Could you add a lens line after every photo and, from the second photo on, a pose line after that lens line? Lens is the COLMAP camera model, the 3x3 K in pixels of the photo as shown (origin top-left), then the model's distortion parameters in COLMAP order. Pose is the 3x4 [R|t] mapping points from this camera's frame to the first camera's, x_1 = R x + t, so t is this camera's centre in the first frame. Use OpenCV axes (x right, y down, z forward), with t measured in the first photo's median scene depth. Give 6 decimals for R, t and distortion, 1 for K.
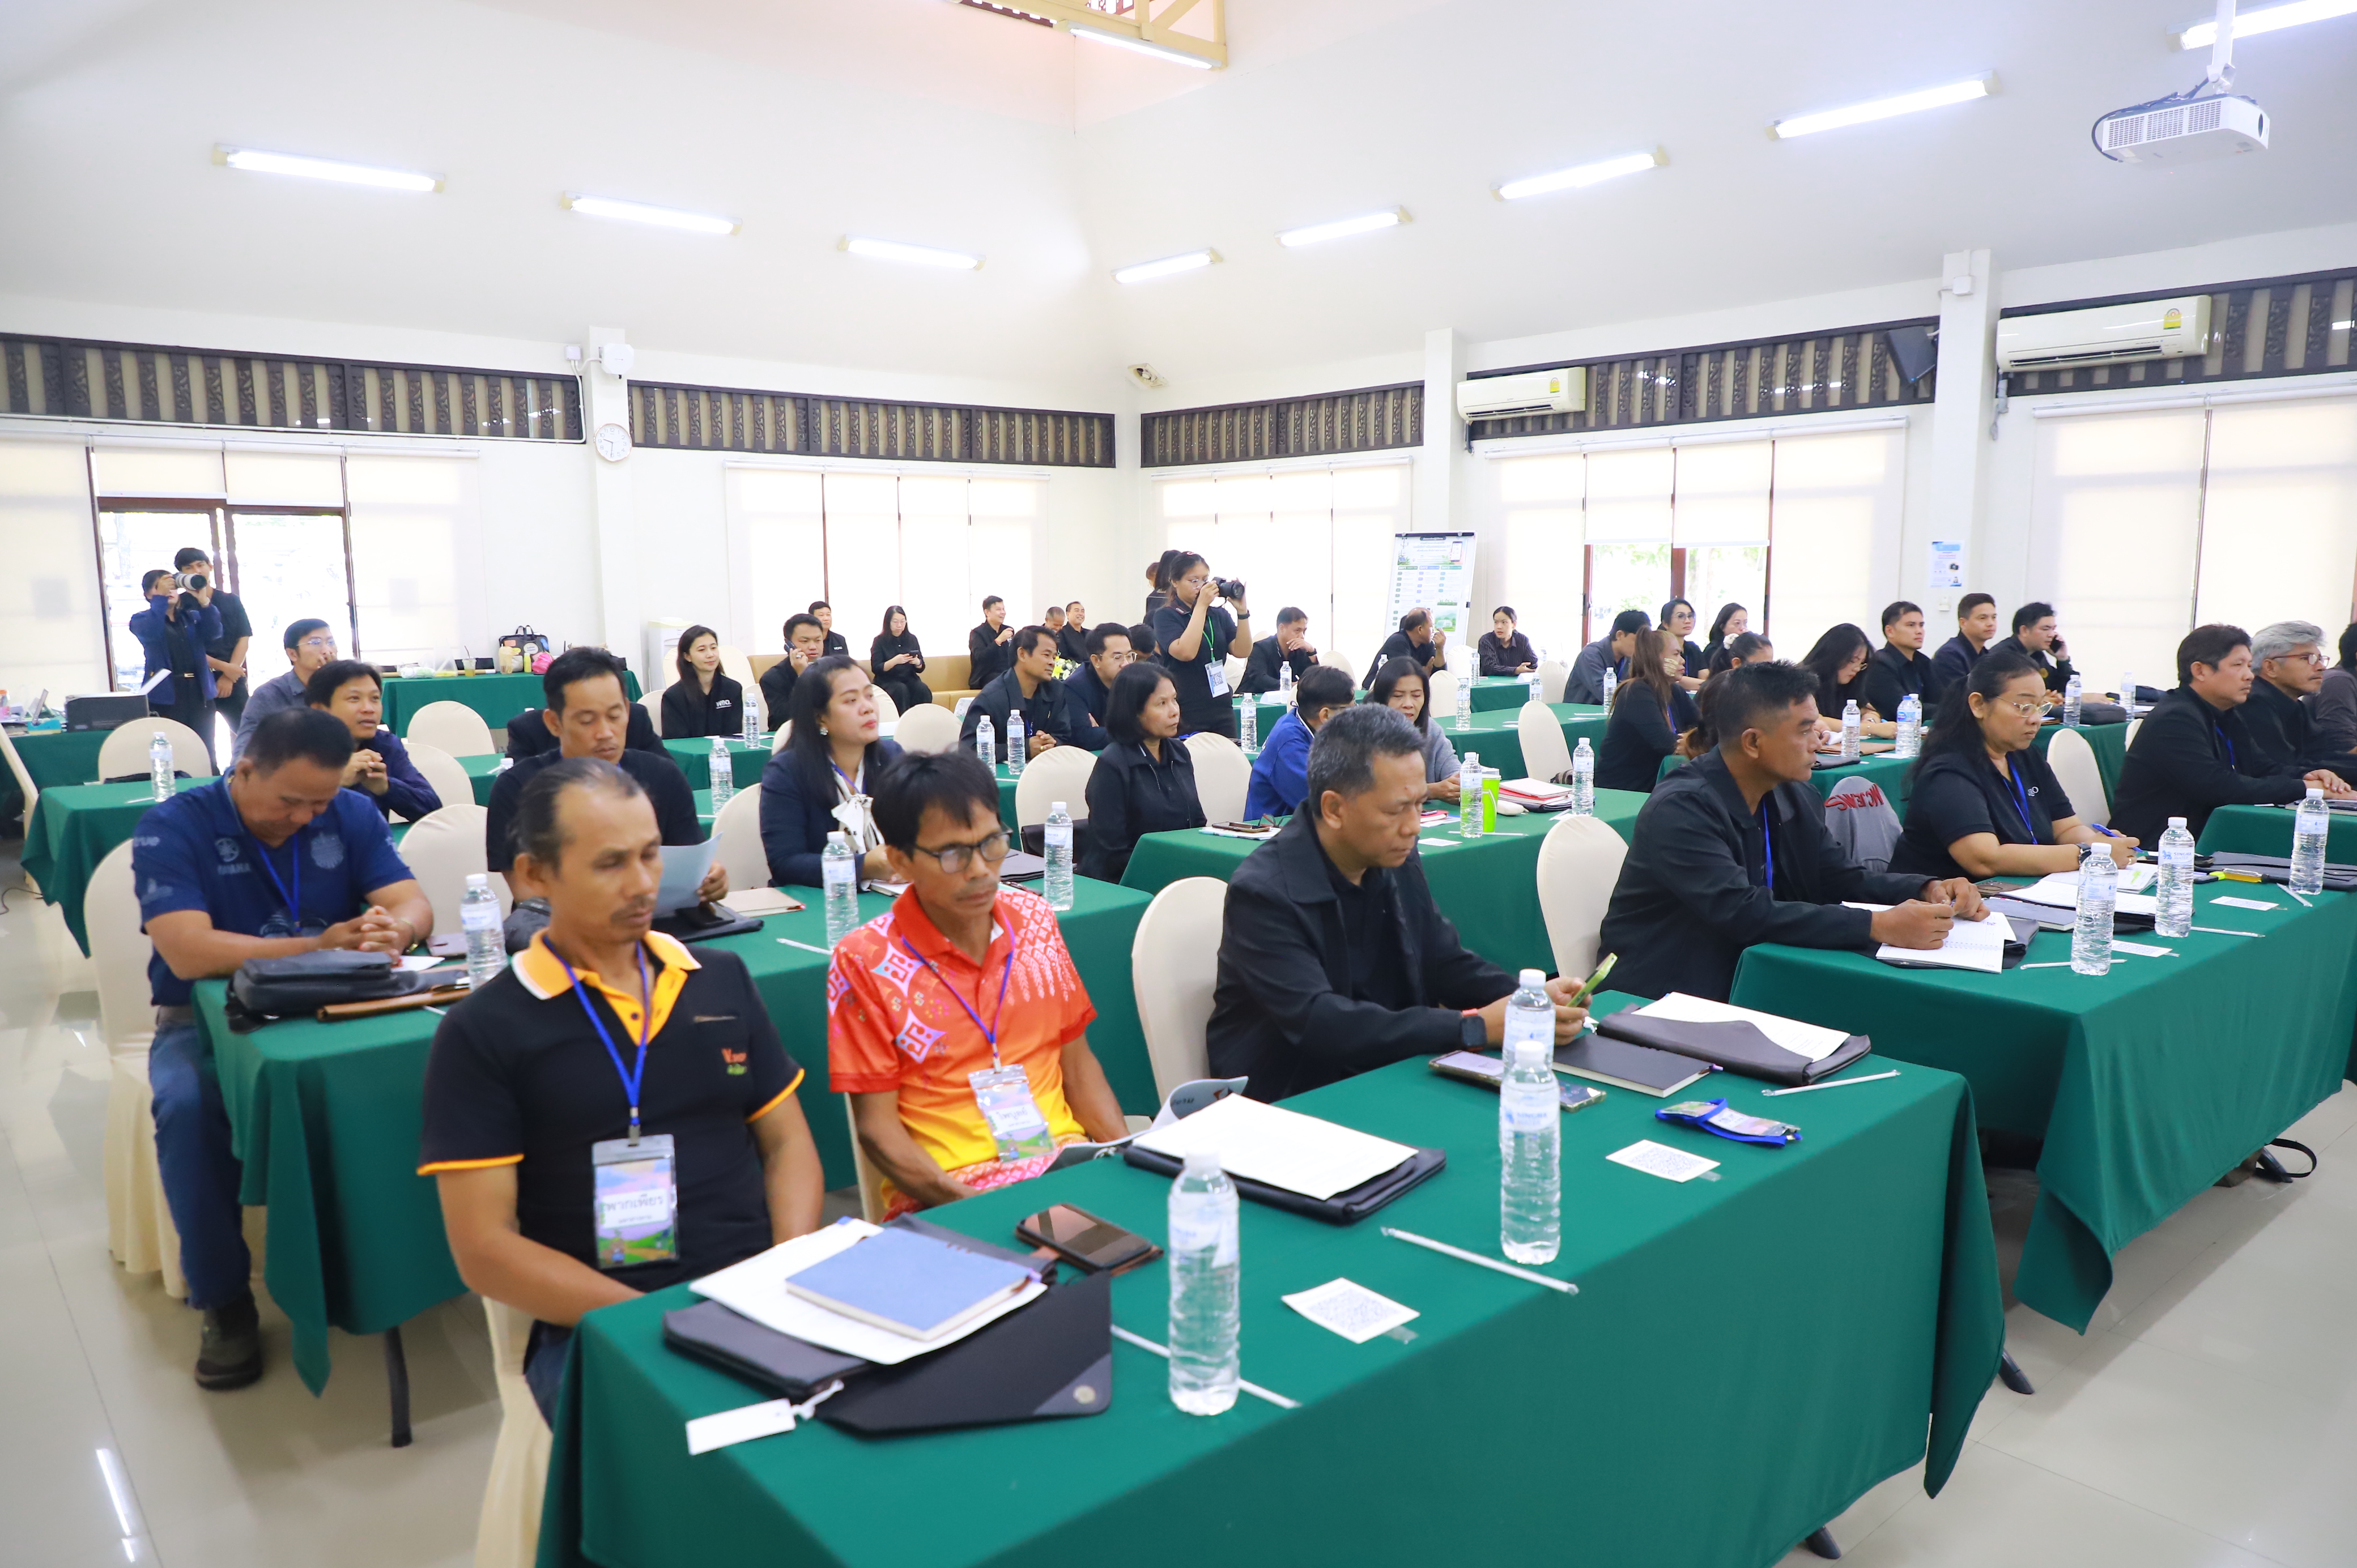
lens RADIAL K [[1561.4, 0, 1182.4], [0, 1561.4, 787.2], [0, 0, 1]] dist [-0.015402, 0.004625]
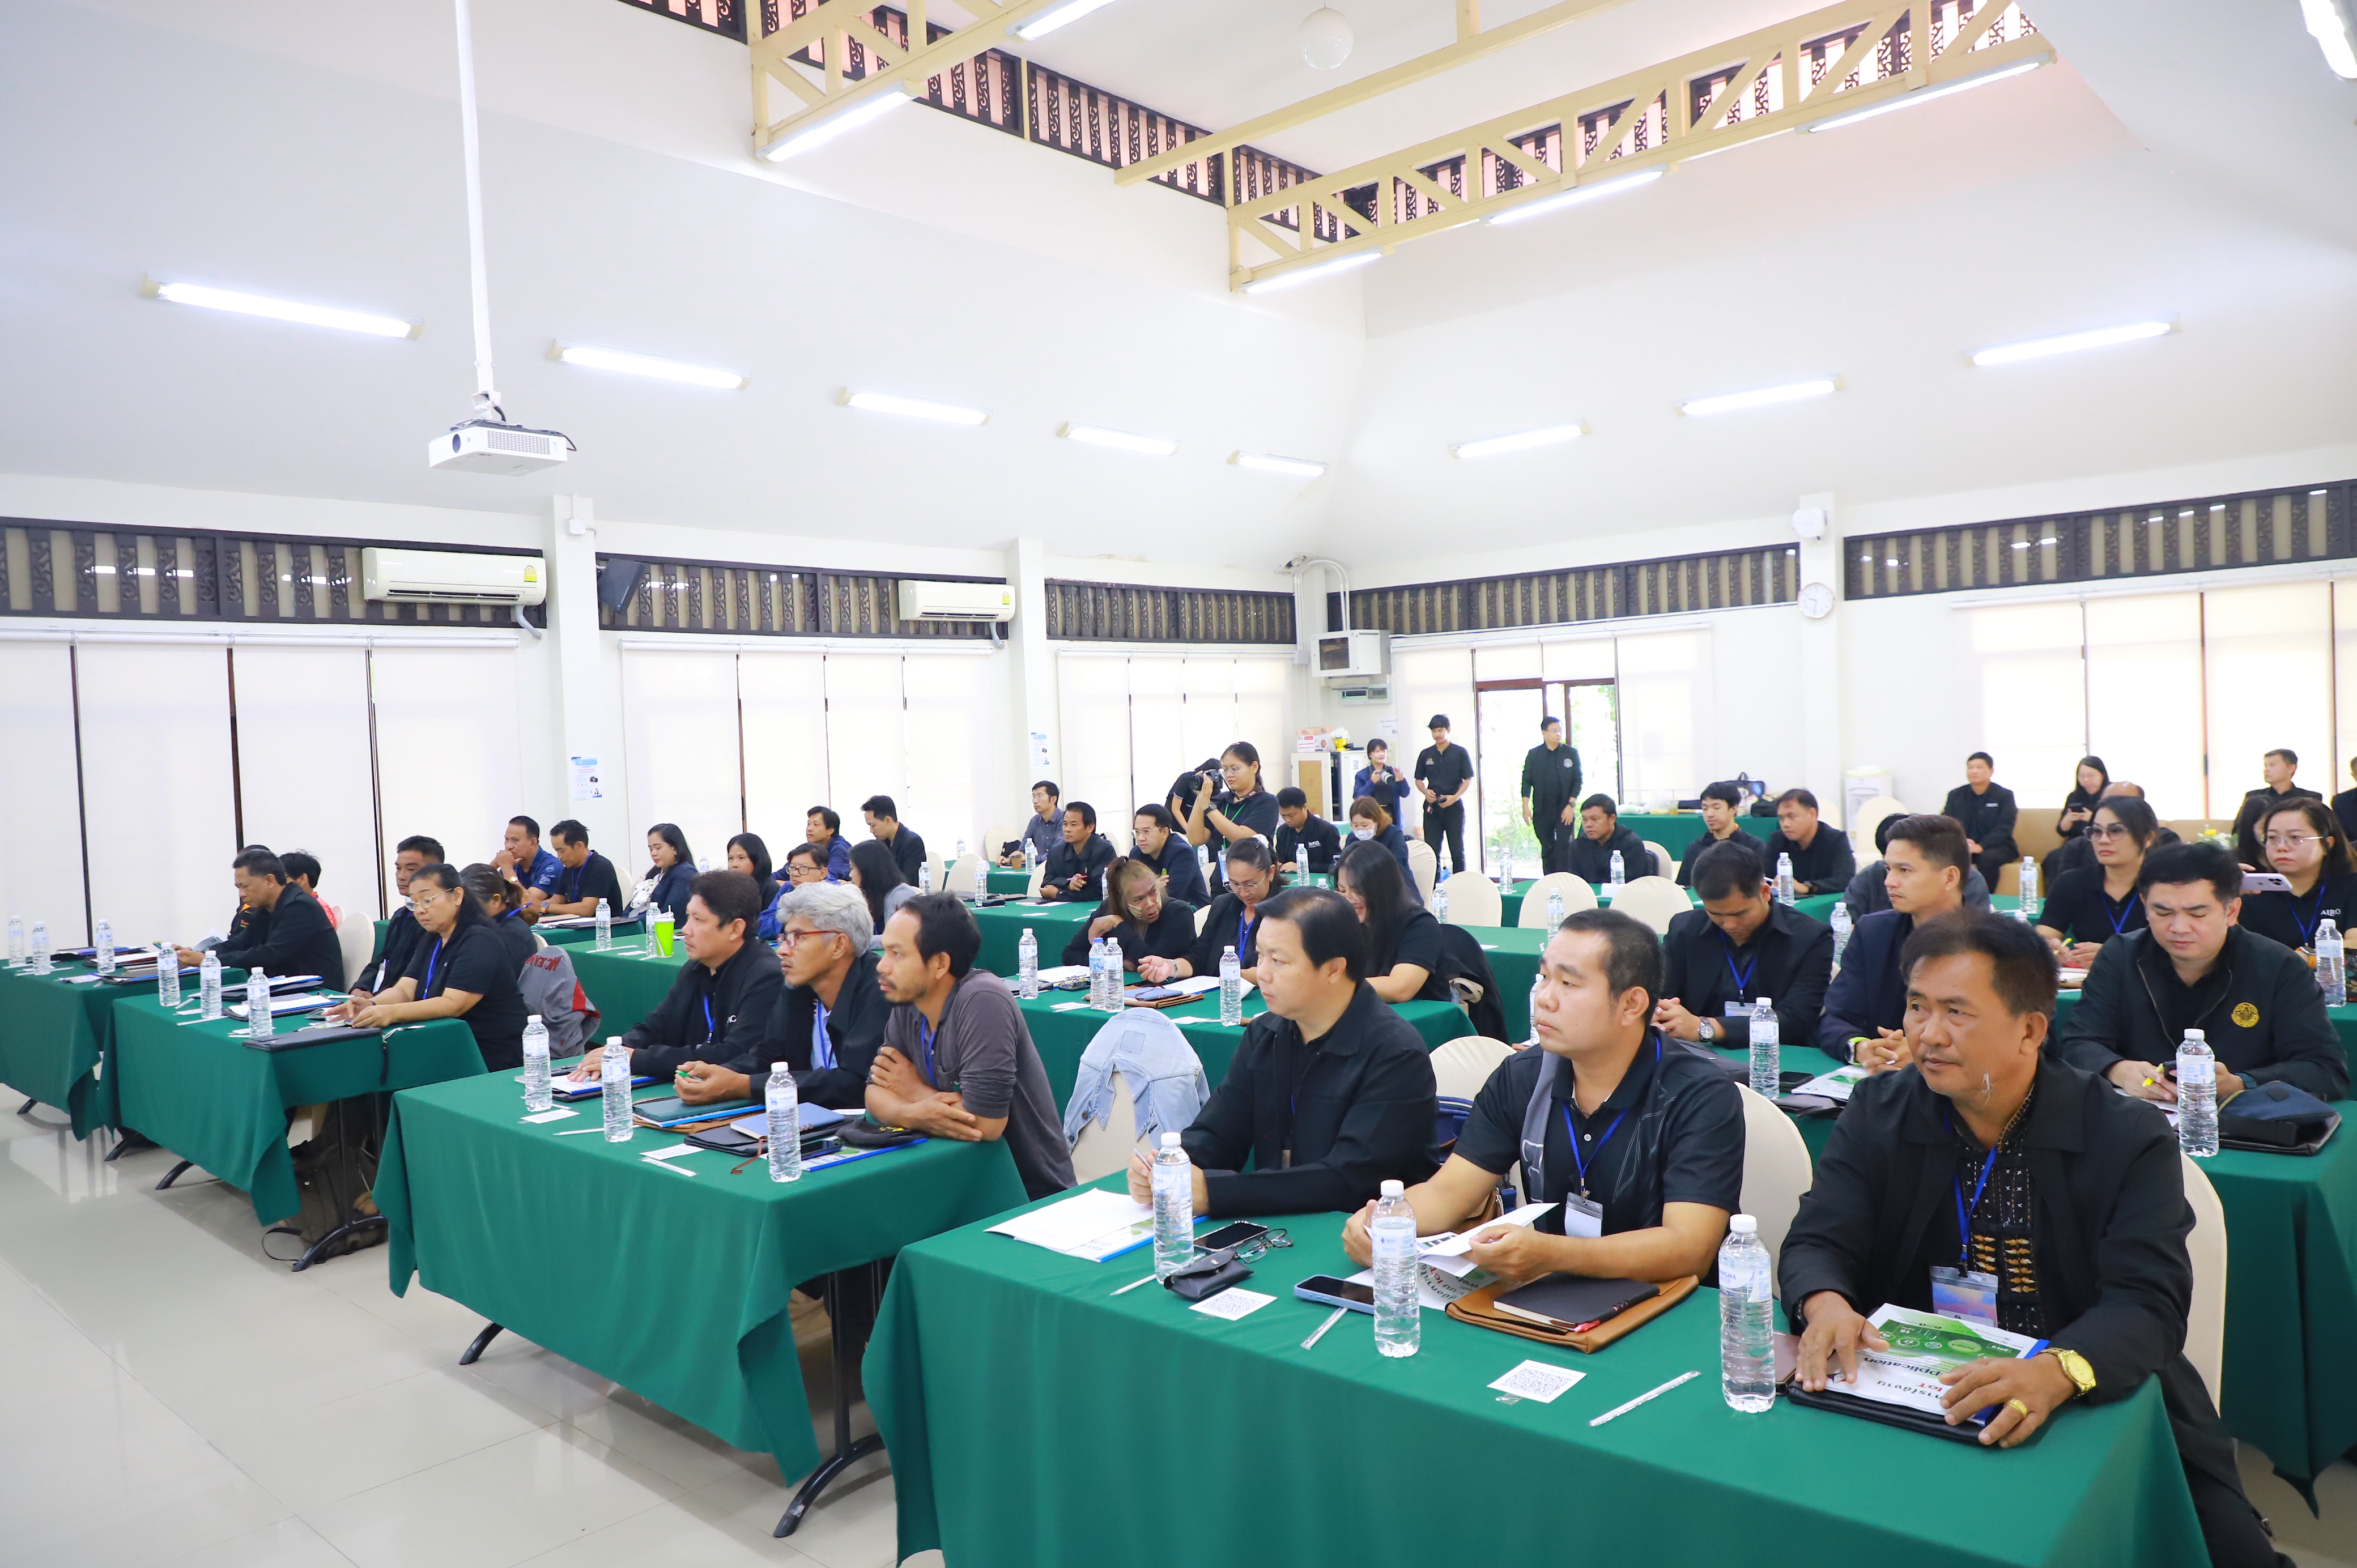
lens RADIAL K [[1561.4, 0, 1174.9], [0, 1561.4, 785.5], [0, 0, 1]] dist [-0.015402, 0.004625]
pose [[0.111391, 0.030072, -0.993322, 0.737812], [-0.095945, 0.995198, 0.019370, -0.087418], [0.989134, 0.093147, 0.113741, 0.534483]]
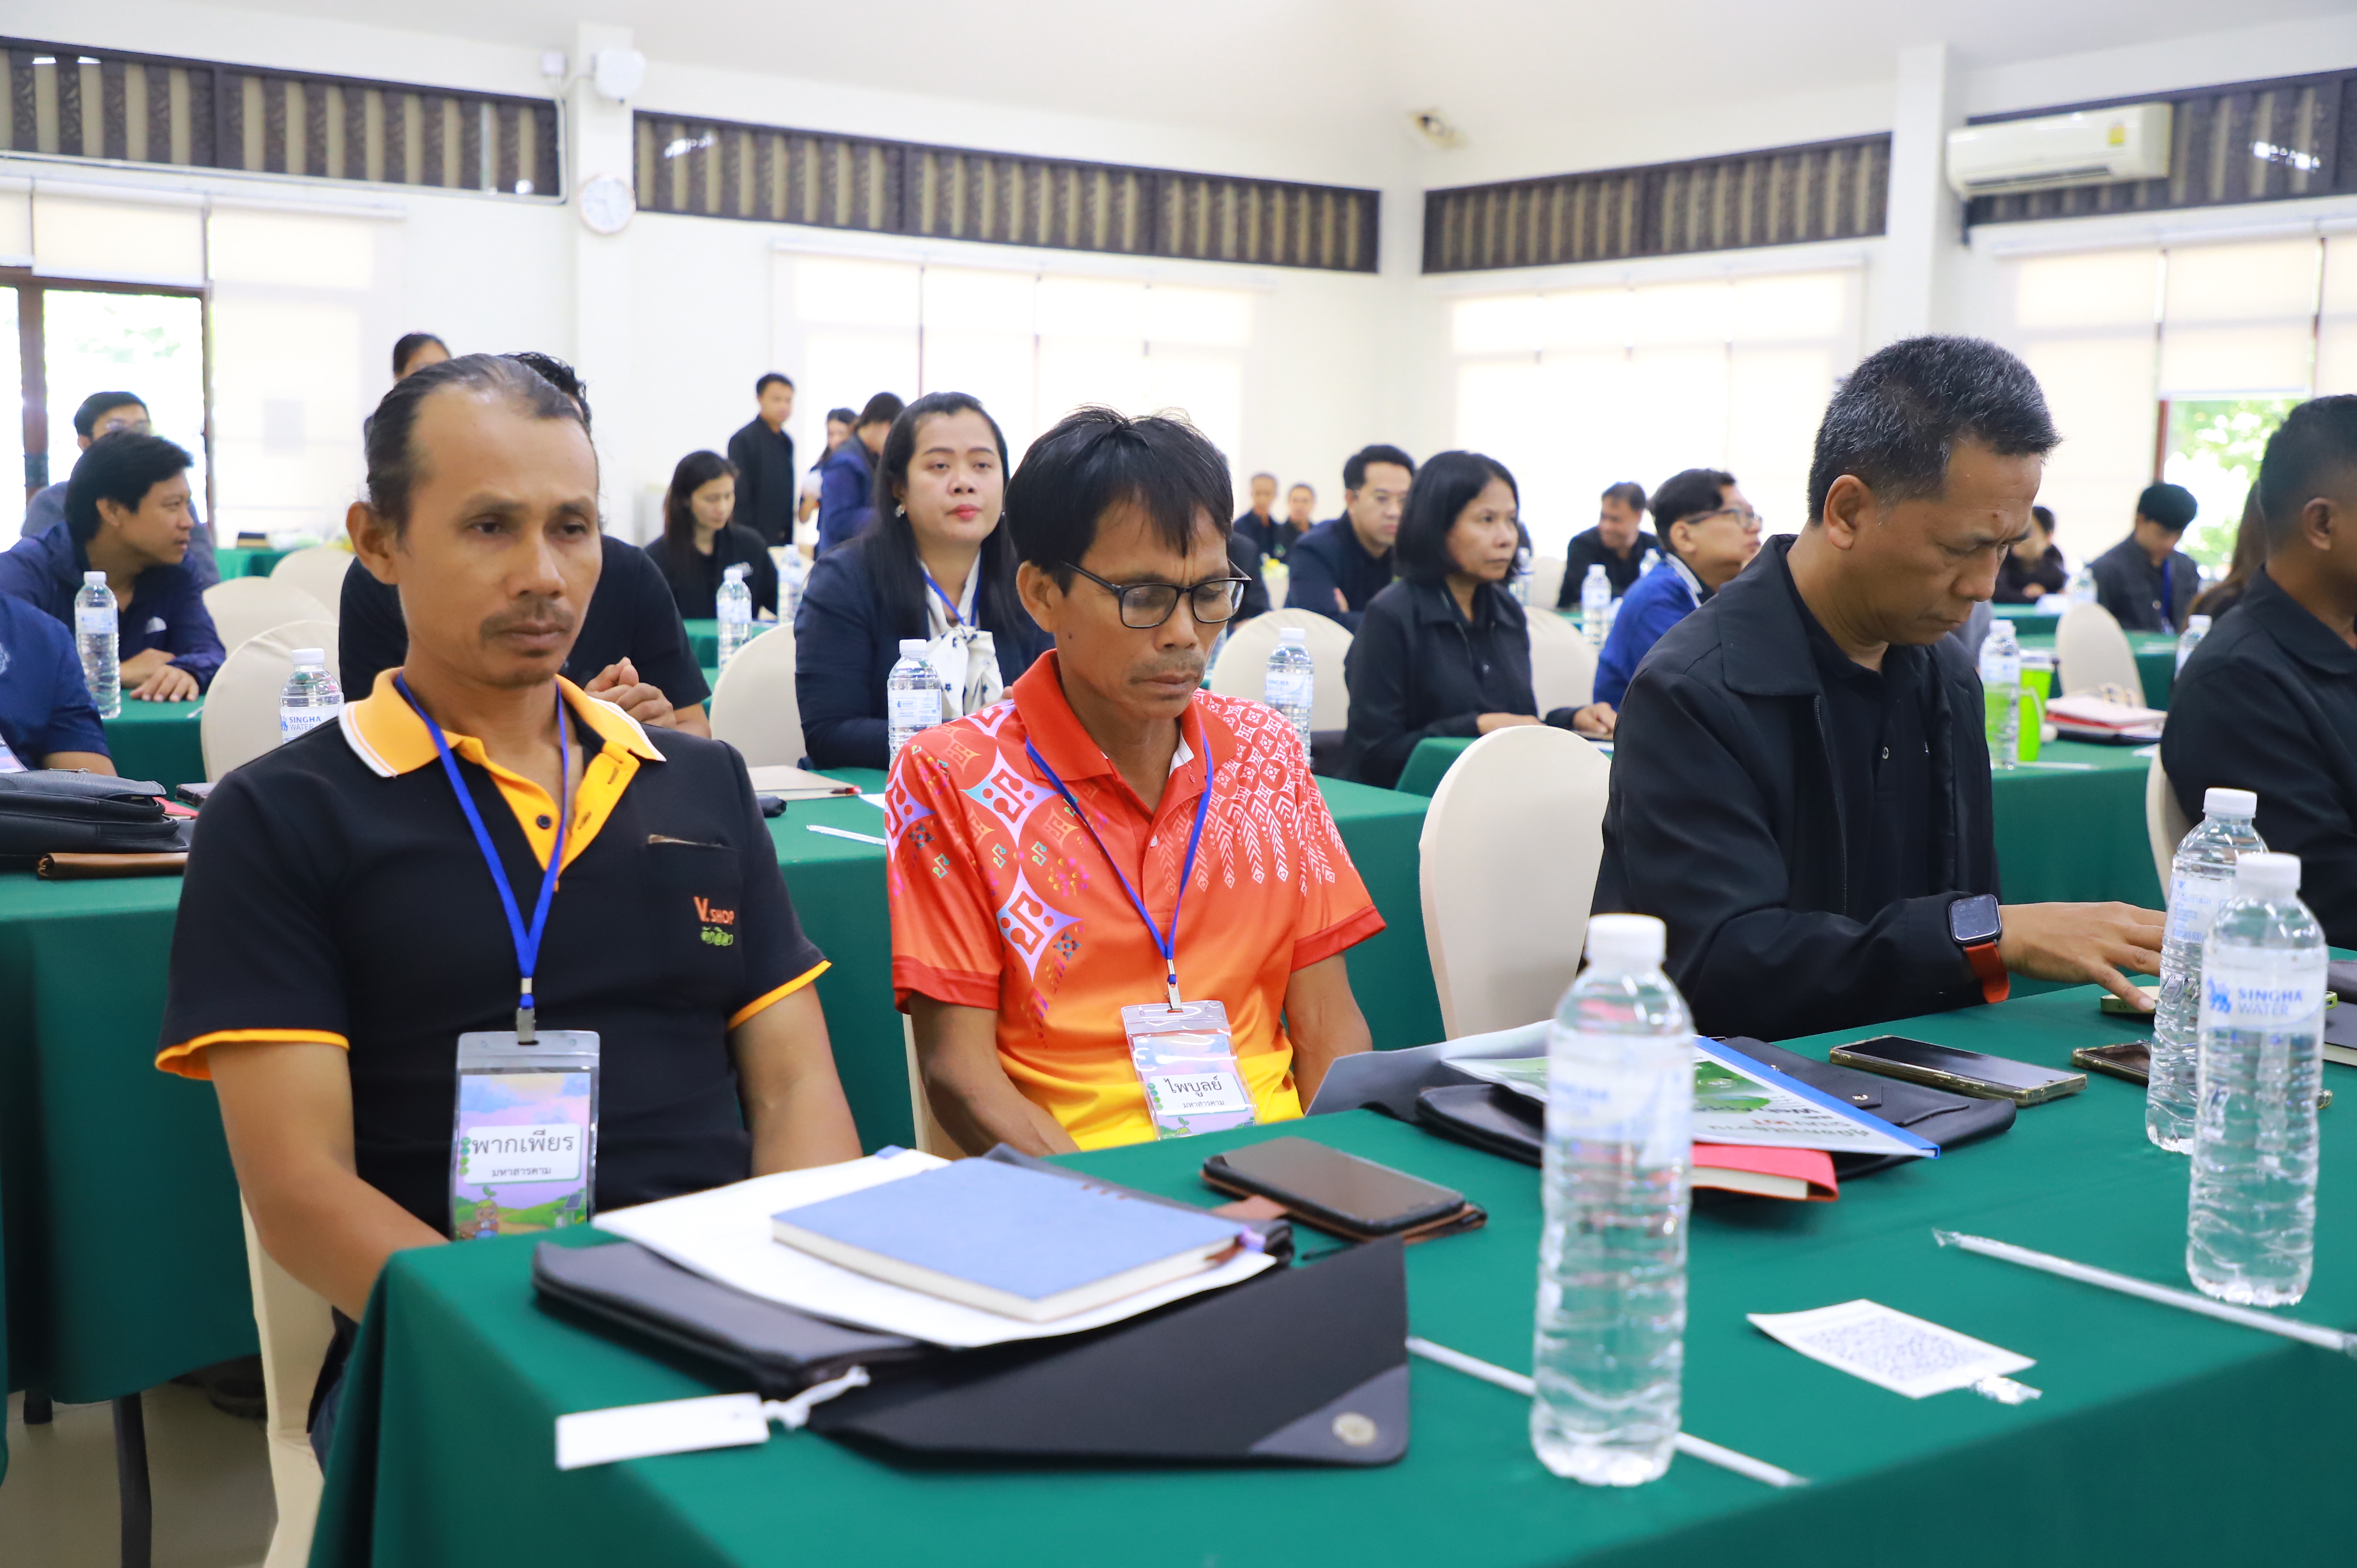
lens RADIAL K [[2435.0, 0, 1179.4], [0, 2435.0, 774.1], [0, 0, 1]] dist [-0.001310, 0.000000]
pose [[0.992660, 0.044787, -0.112343, -0.005300], [-0.047040, 0.998740, -0.017478, 0.026183], [0.111418, 0.022634, 0.993516, 0.030497]]
